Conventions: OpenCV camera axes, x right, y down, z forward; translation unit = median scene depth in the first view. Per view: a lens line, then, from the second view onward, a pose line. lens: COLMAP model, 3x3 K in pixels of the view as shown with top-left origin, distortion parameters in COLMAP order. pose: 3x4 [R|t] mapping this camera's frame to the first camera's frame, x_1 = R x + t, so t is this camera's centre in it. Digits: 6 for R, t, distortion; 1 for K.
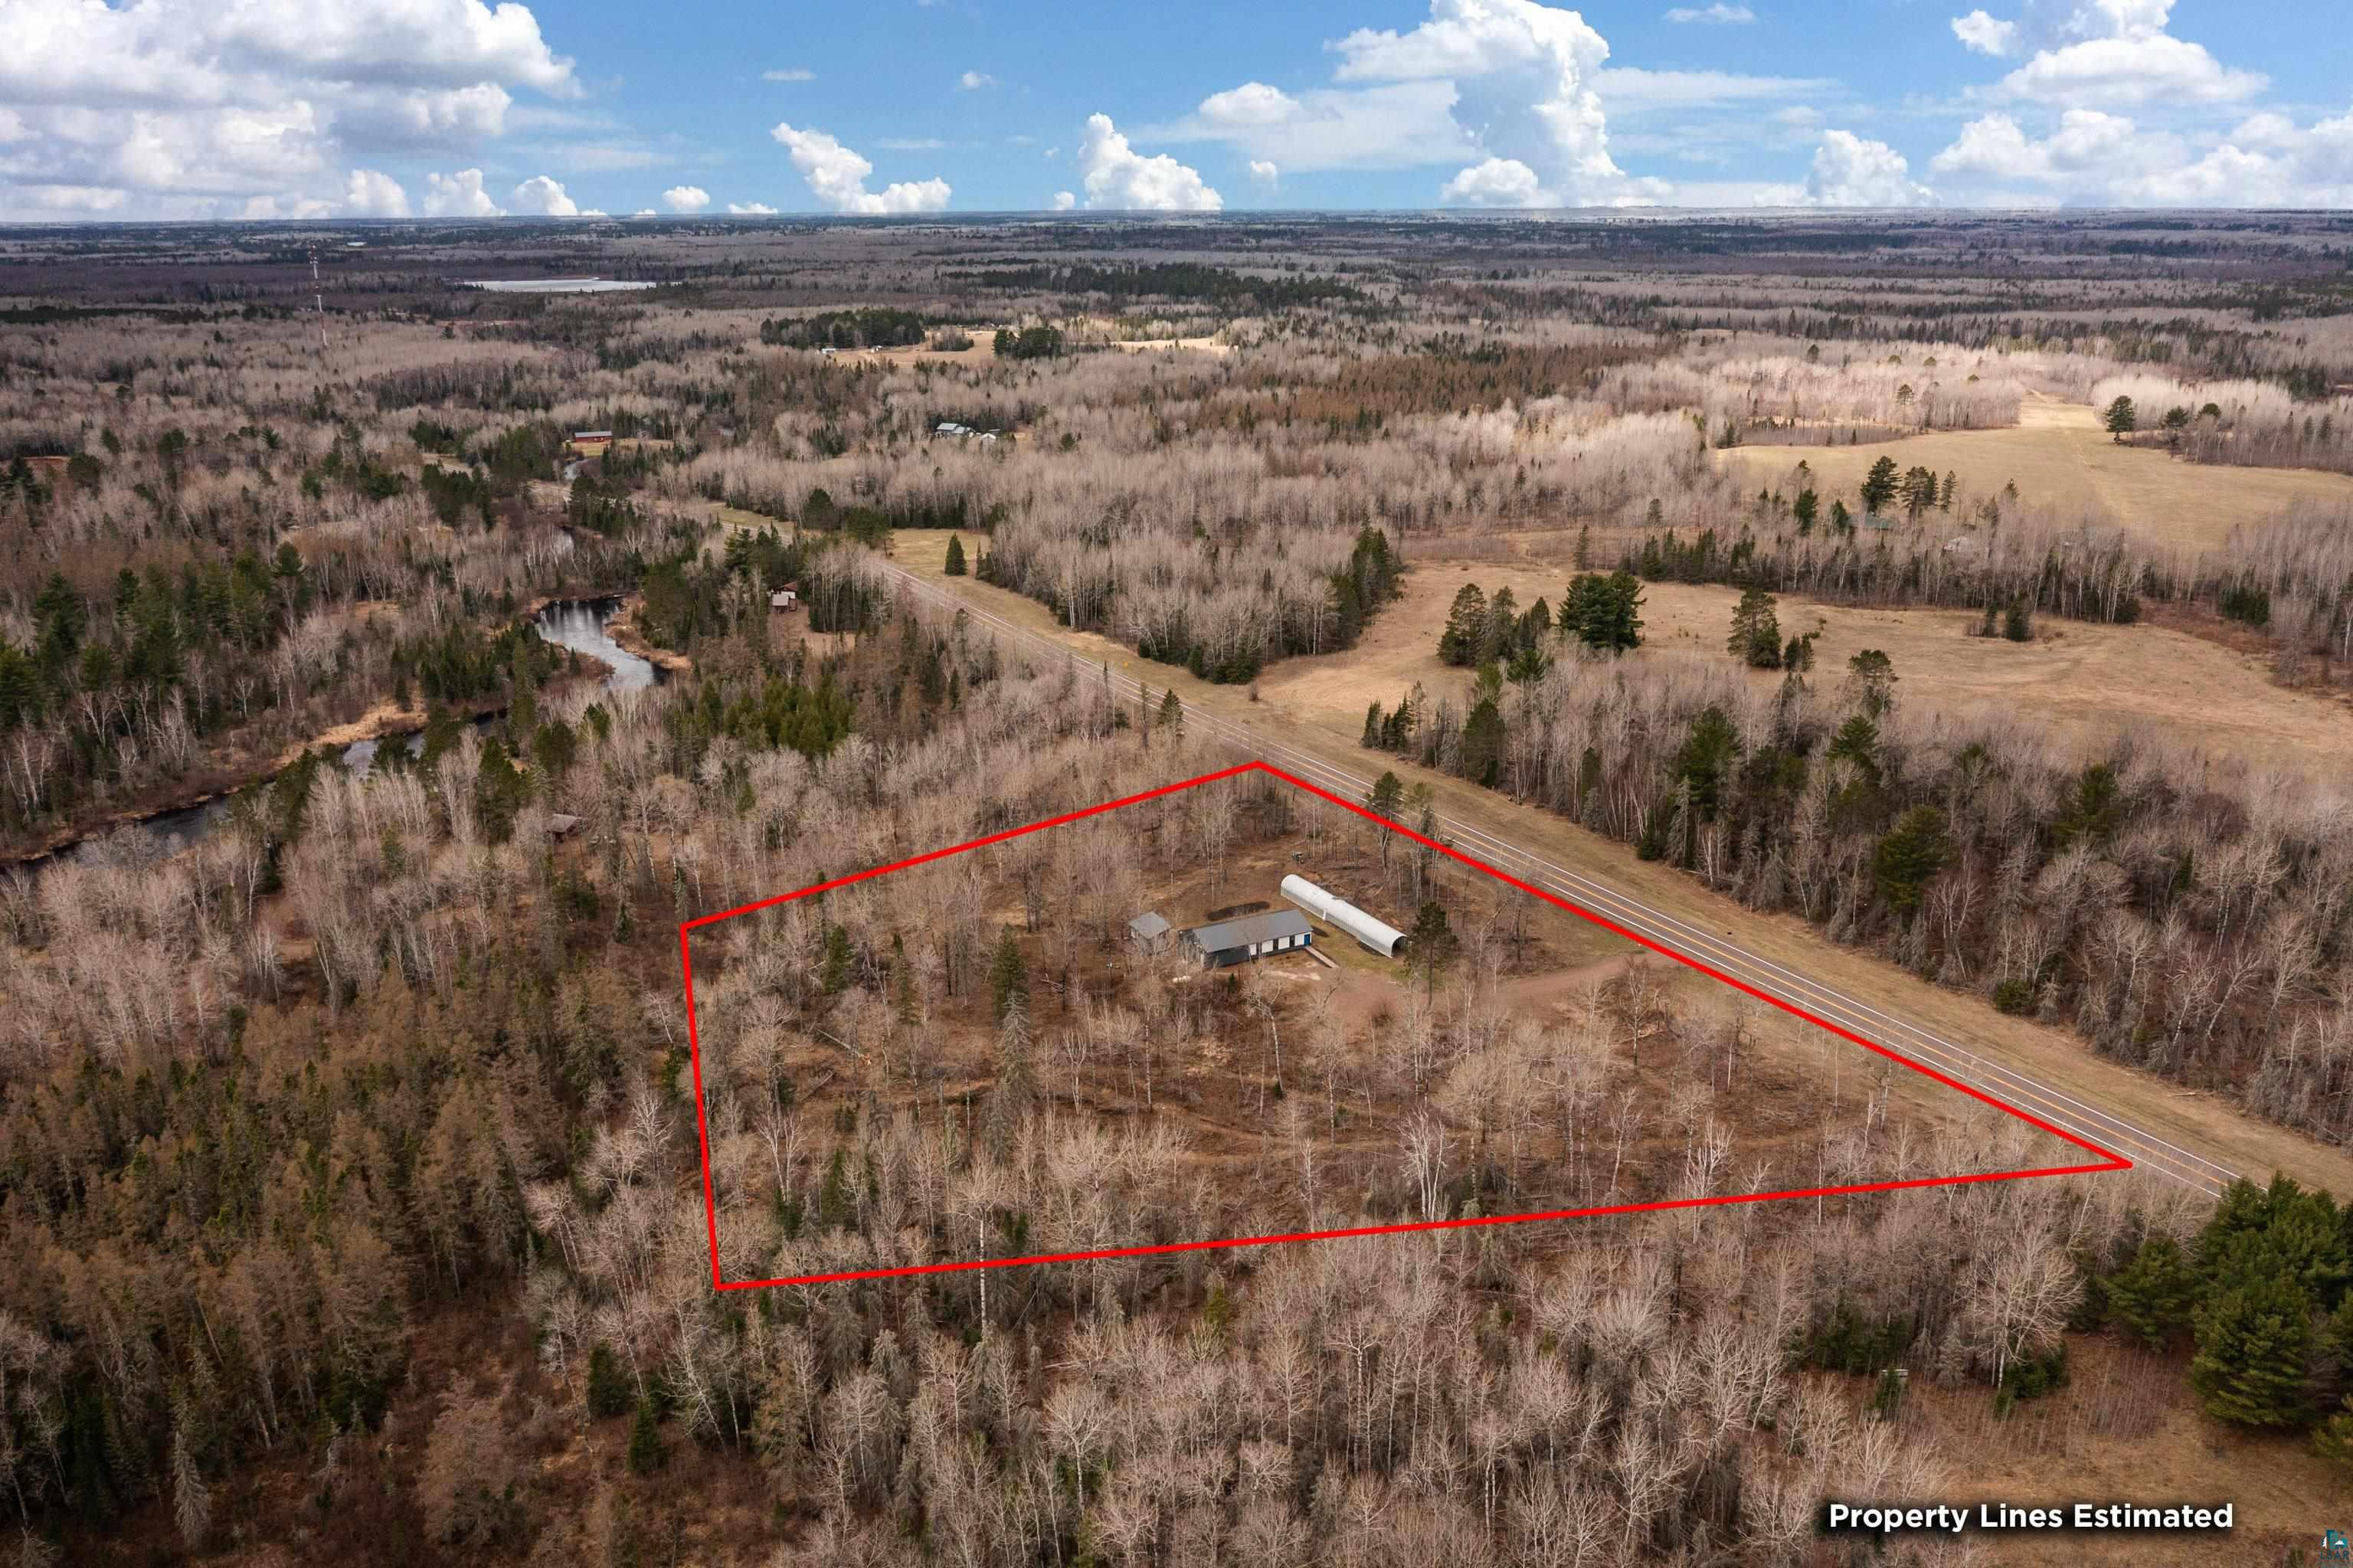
lens RADIAL K [[1865.9, 0, 1176.5], [0, 1865.9, 784.0], [0, 0, 1]] dist [-0.016007, 0.002680]
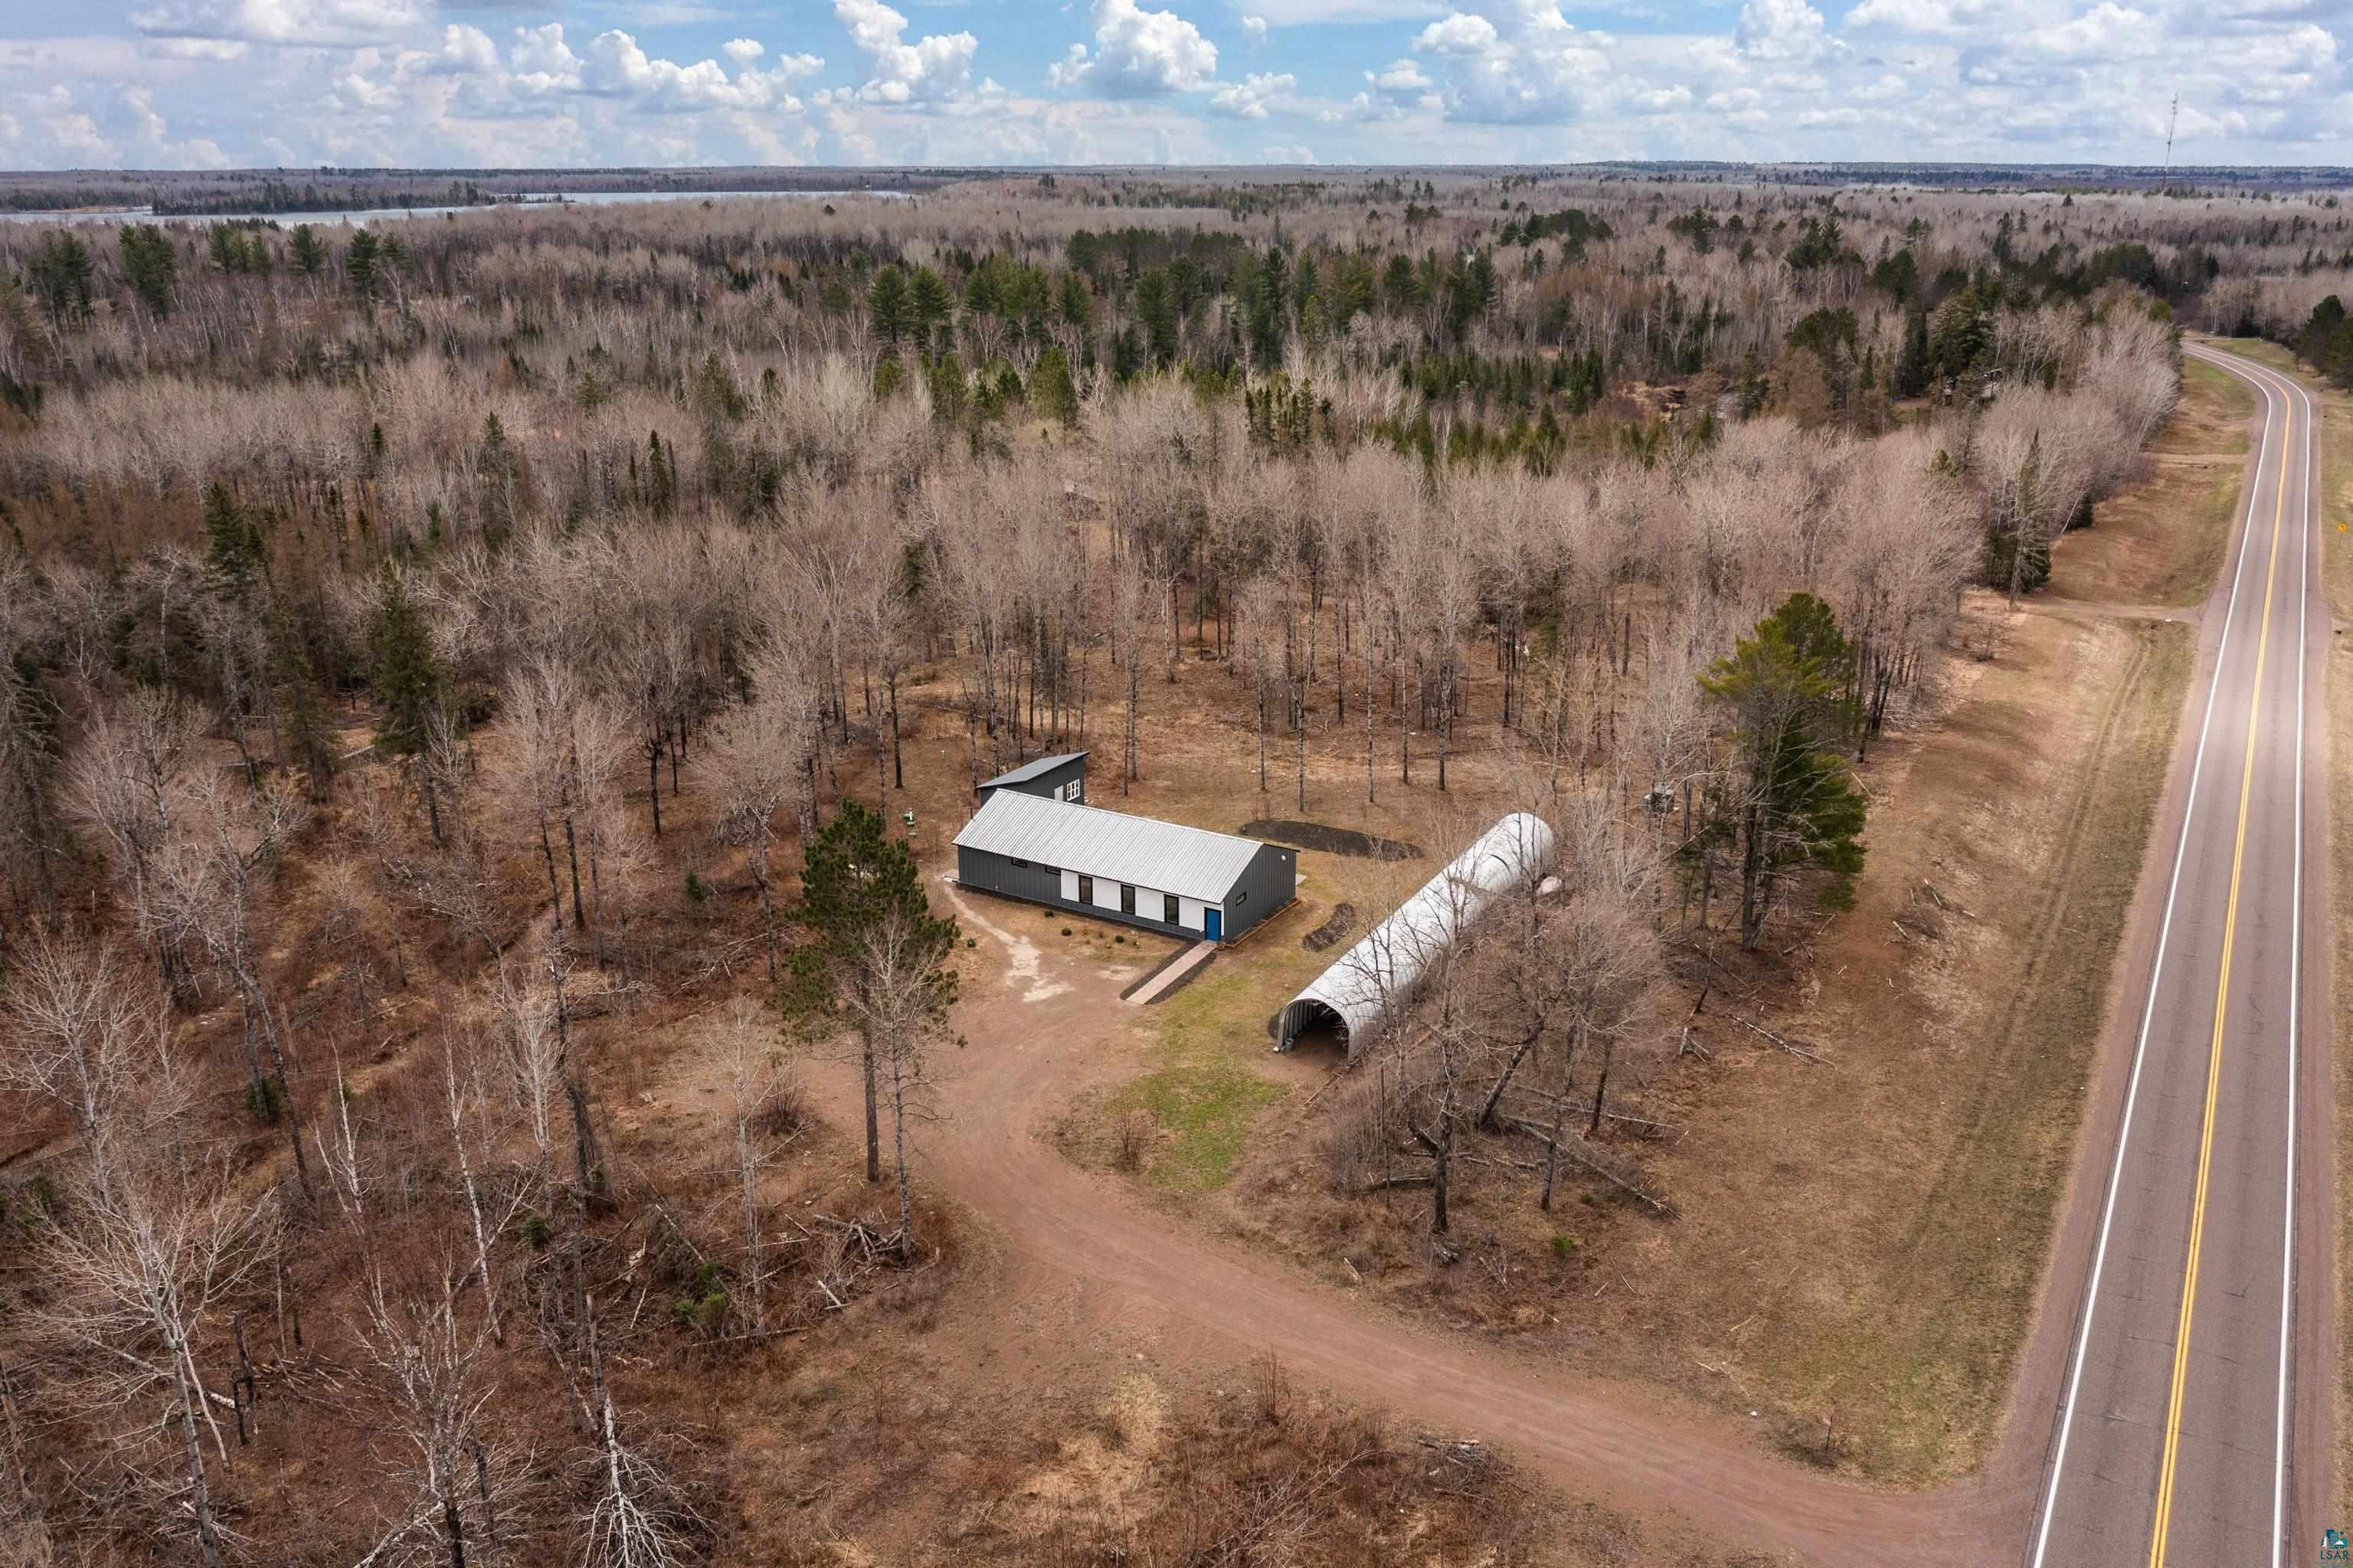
lens RADIAL K [[1865.9, 0, 1176.5], [0, 1865.9, 784.0], [0, 0, 1]] dist [-0.016007, 0.002680]
pose [[0.514951, 0.277954, -0.810905, 0.349835], [-0.256526, 0.952588, 0.163616, -0.001399], [0.817936, 0.123764, 0.561839, 0.765407]]
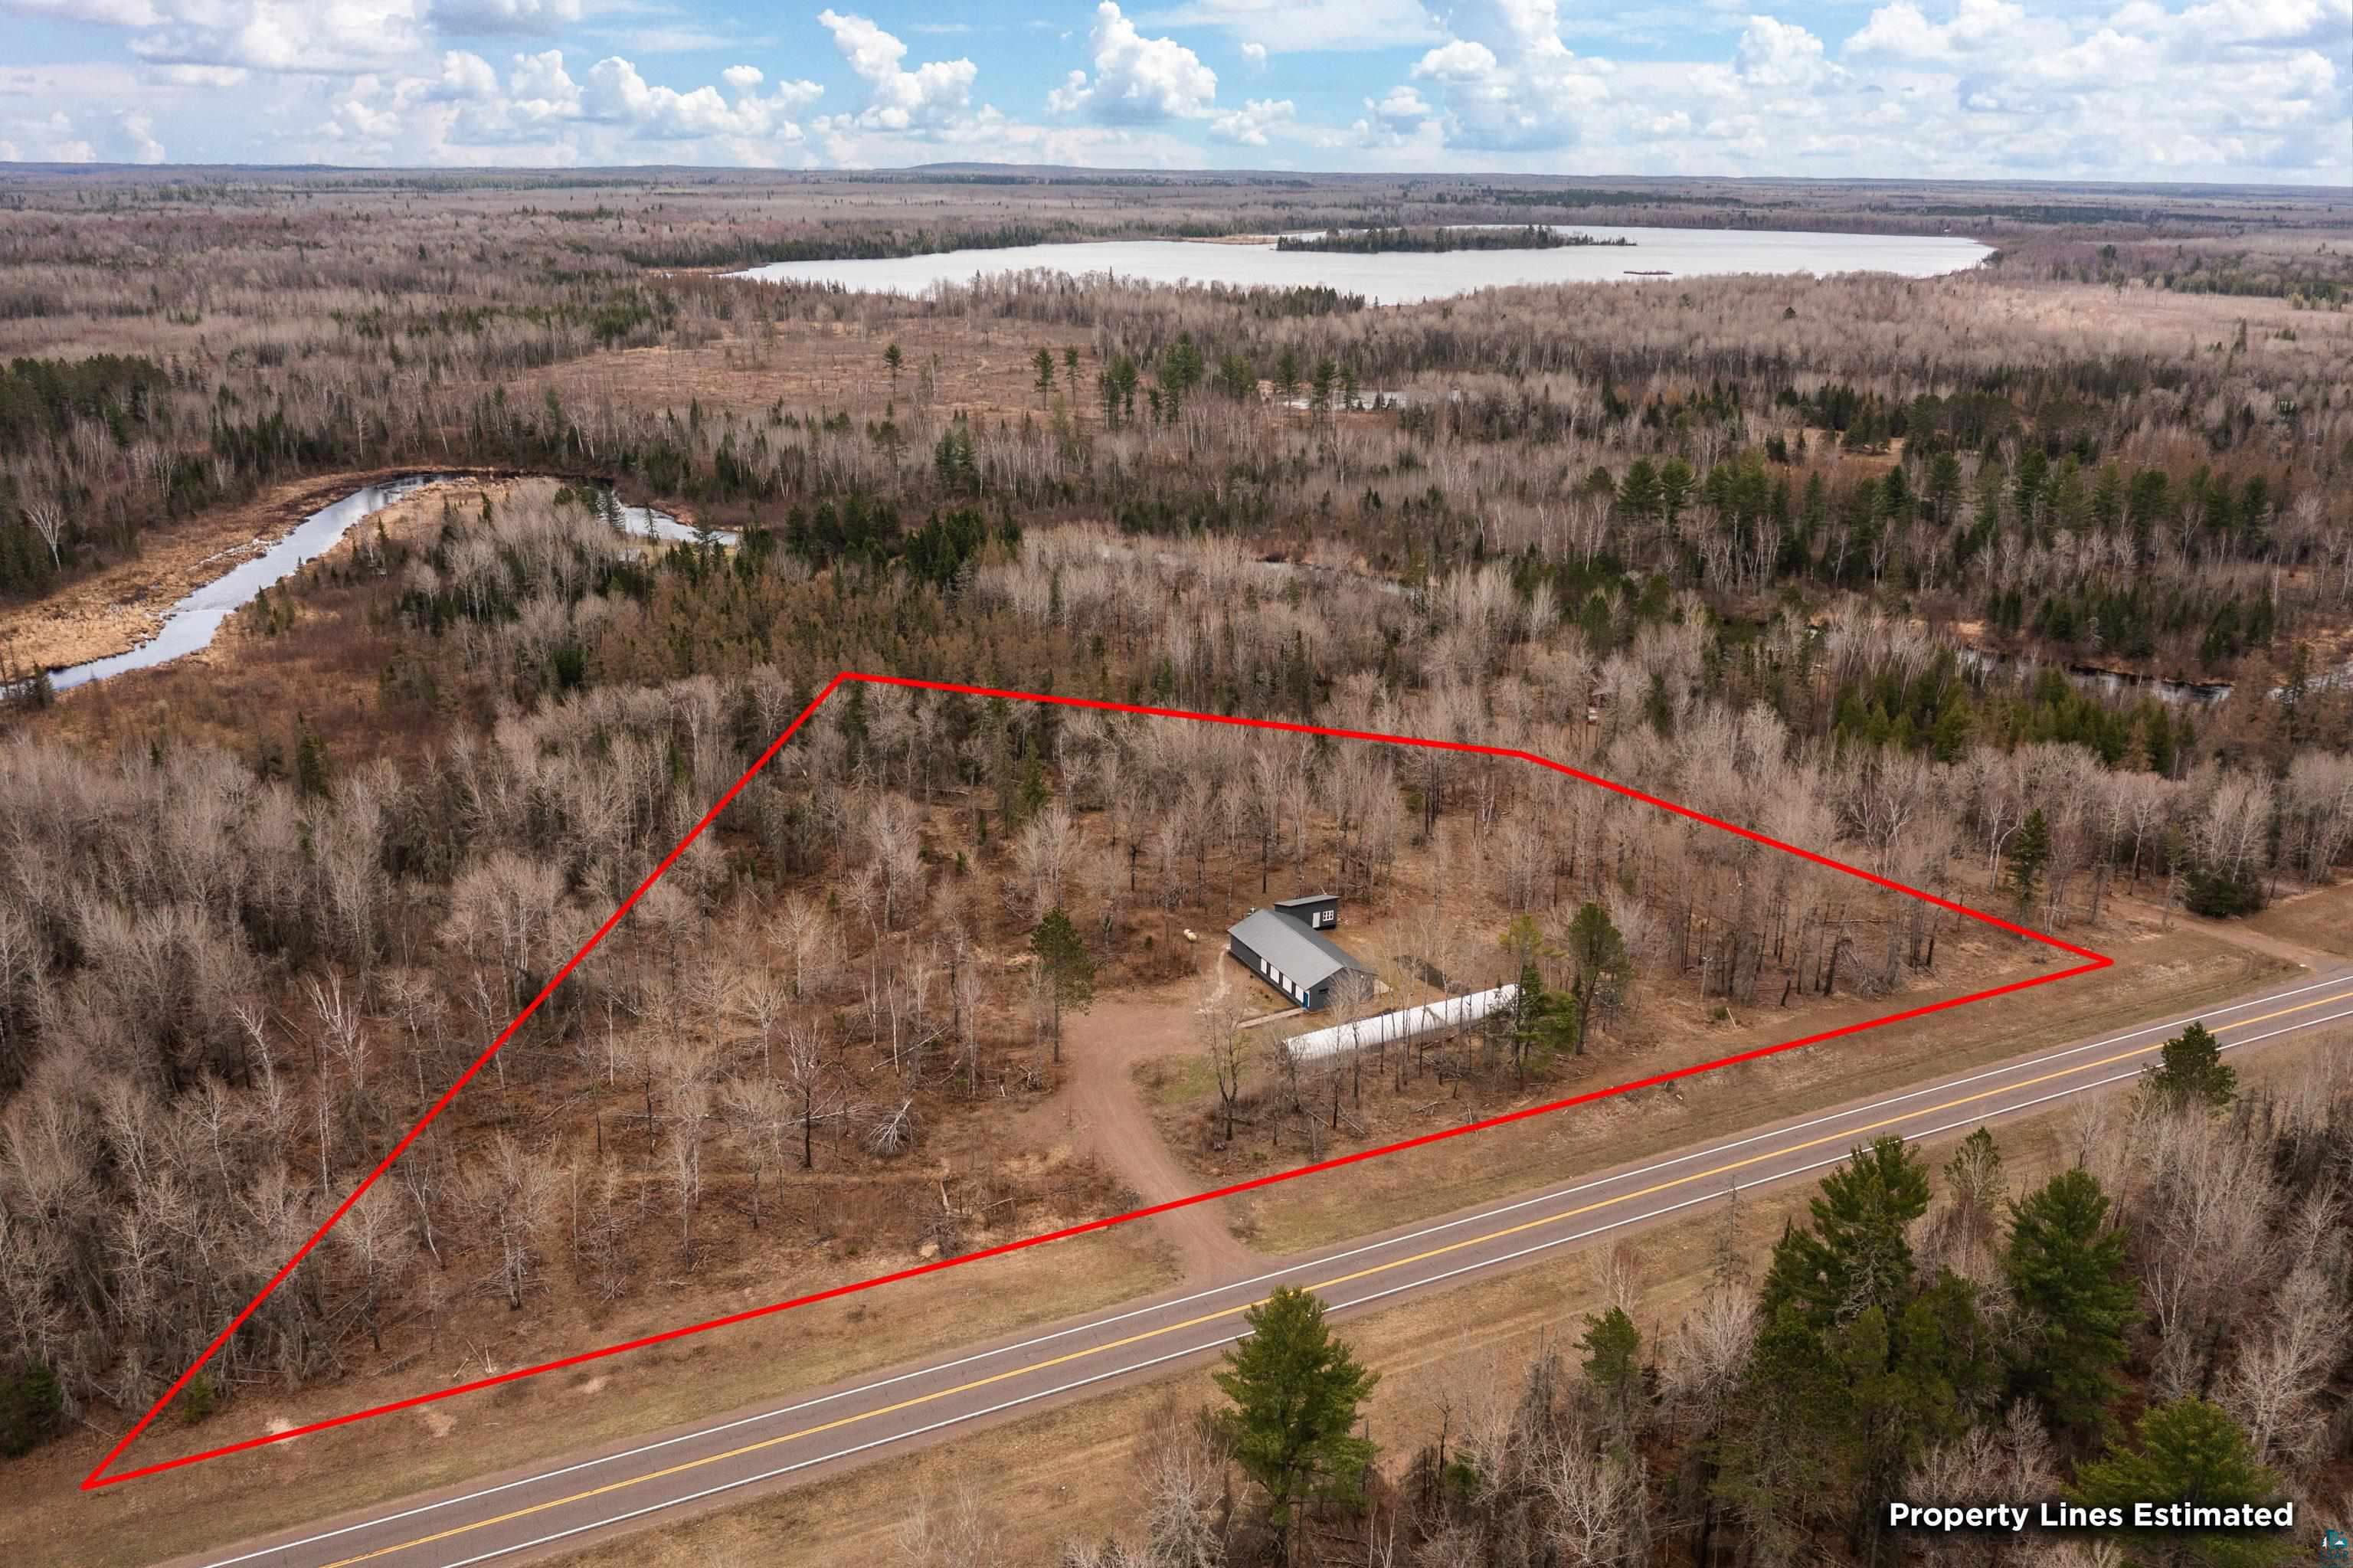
lens RADIAL K [[1865.9, 0, 1176.5], [0, 1865.9, 784.0], [0, 0, 1]] dist [-0.016007, 0.002680]
pose [[-0.022048, 0.327507, -0.944592, 0.725139], [-0.309882, 0.896050, 0.317910, -0.207936], [0.950519, 0.299722, 0.081732, 0.845215]]
